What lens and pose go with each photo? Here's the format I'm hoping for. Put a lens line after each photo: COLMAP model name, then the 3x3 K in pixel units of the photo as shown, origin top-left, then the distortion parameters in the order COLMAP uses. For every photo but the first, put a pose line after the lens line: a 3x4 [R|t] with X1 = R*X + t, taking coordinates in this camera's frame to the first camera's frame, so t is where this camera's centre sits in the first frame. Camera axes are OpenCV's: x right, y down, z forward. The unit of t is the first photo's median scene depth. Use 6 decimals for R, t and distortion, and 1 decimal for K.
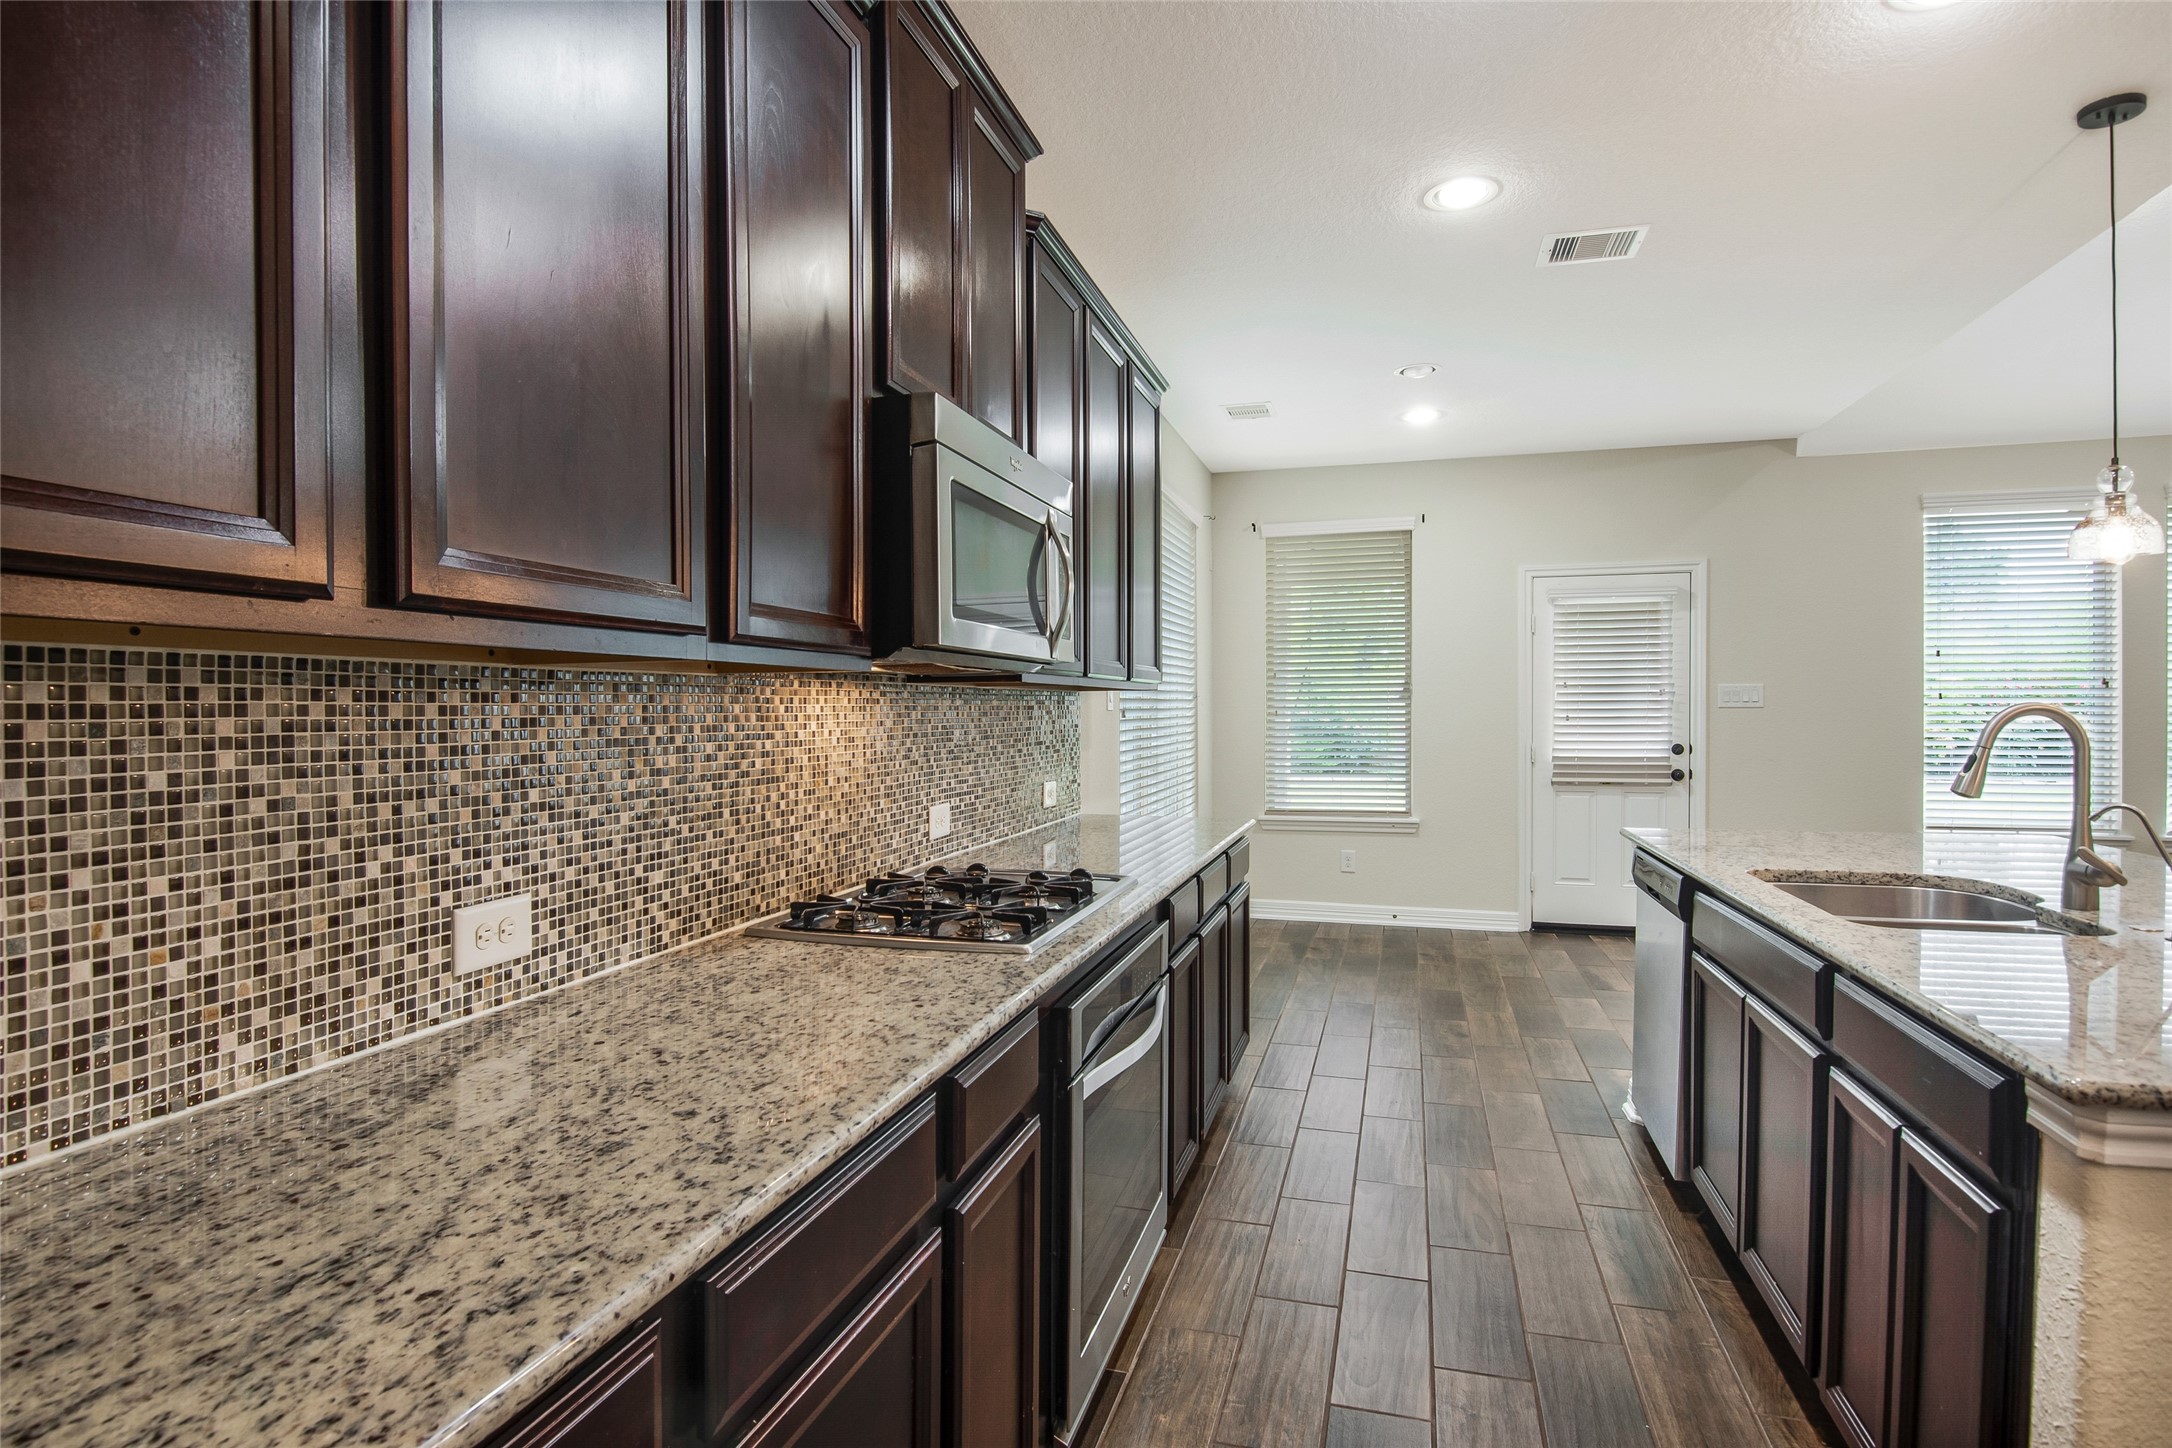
lens RADIAL K [[1088.7, 0, 1073.7], [0, 1088.7, 725.3], [0, 0, 1]] dist [-0.008031, -0.004663]
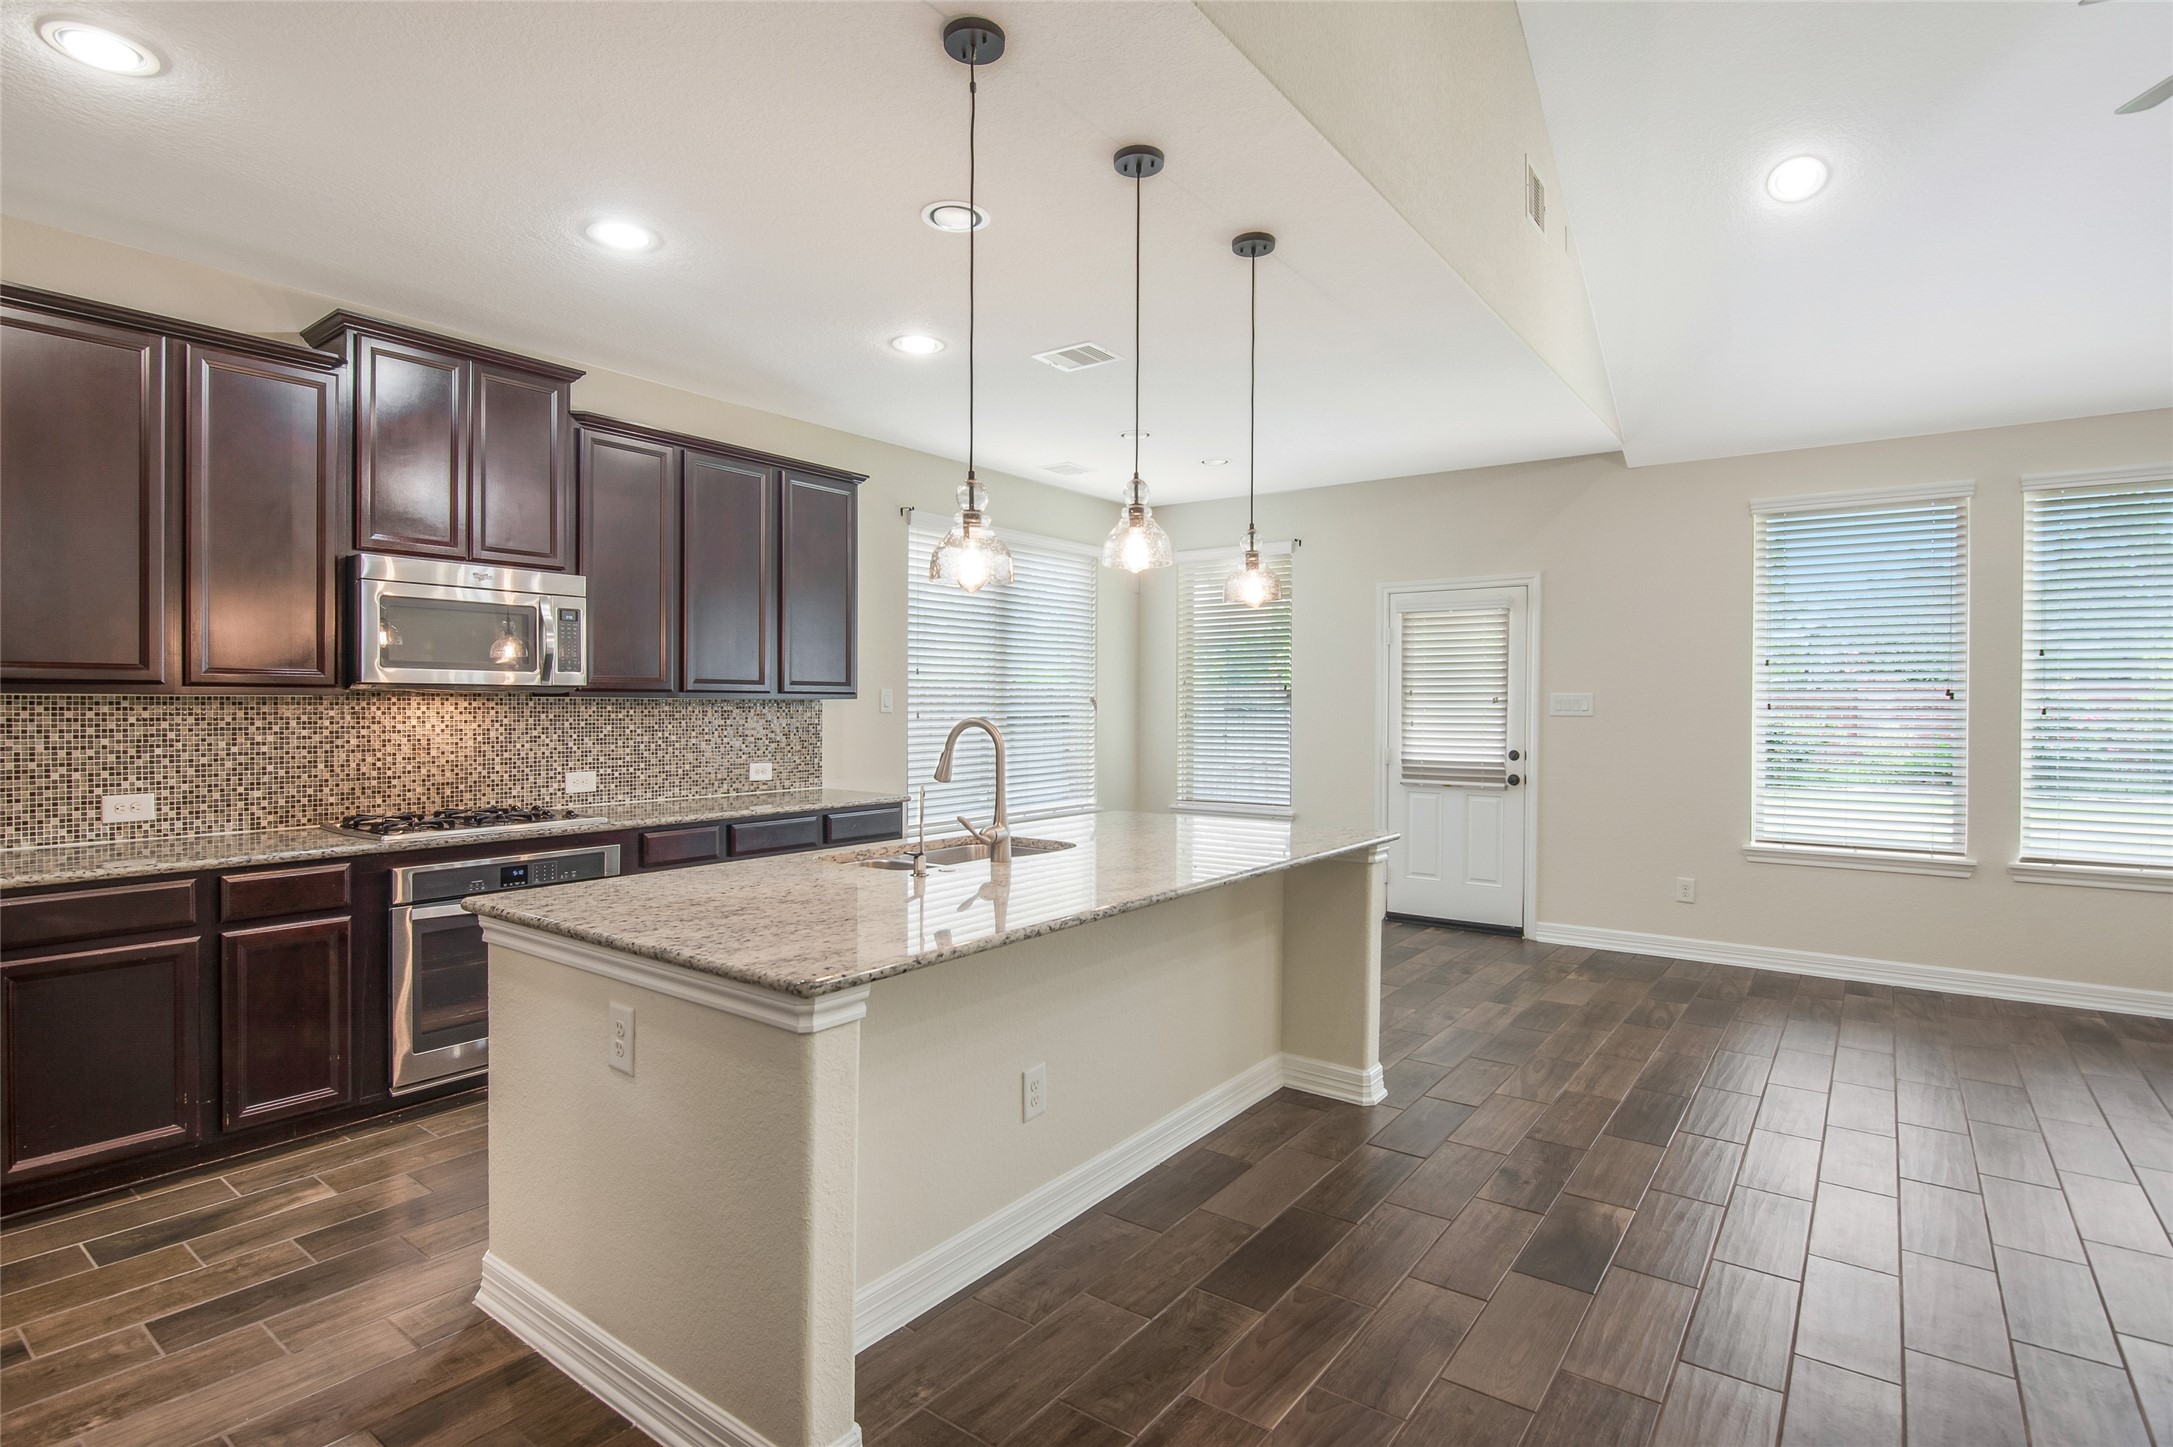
lens RADIAL K [[1089.2, 0, 1089.1], [0, 1089.2, 724.4], [0, 0, 1]] dist [-0.008031, -0.004663]
pose [[0.939355, 0.015041, -0.342616, 2.024621], [-0.013804, 0.999886, 0.006049, -0.031081], [0.342668, -0.000953, 0.939456, -0.447221]]
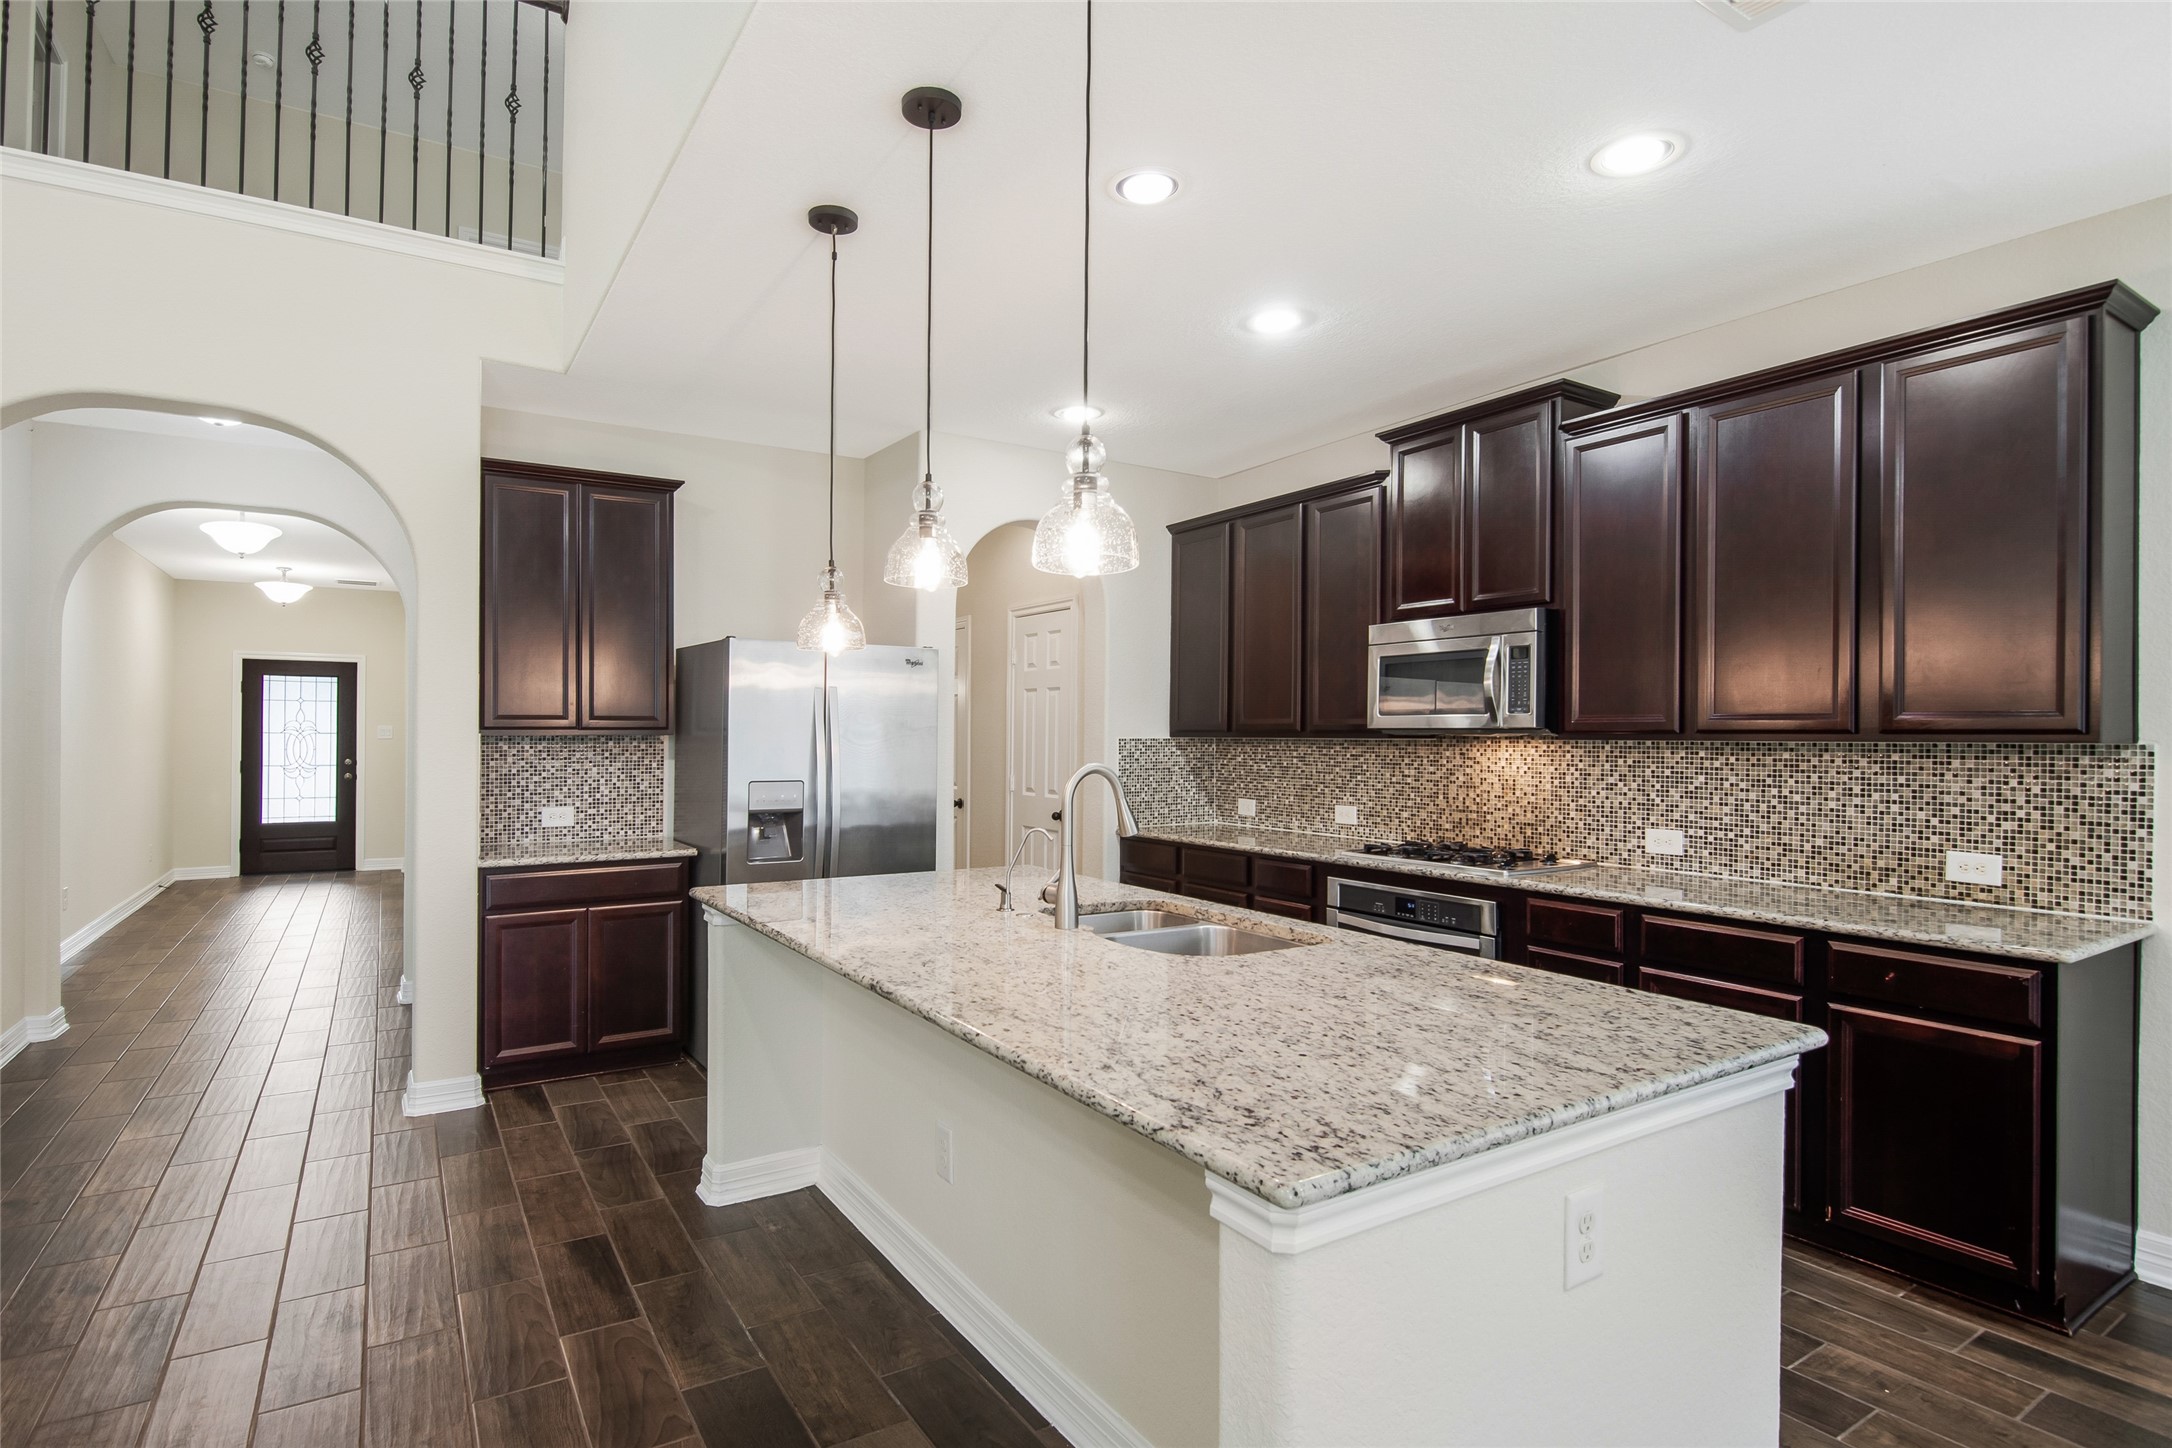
lens RADIAL K [[1088.7, 0, 1031.6], [0, 1088.7, 735.4], [0, 0, 1]] dist [-0.008031, -0.004663]
pose [[-0.677076, 0.001404, -0.735912, 2.488886], [-0.013425, 0.999808, 0.014259, -0.093087], [0.735791, 0.019534, -0.676927, 2.380050]]
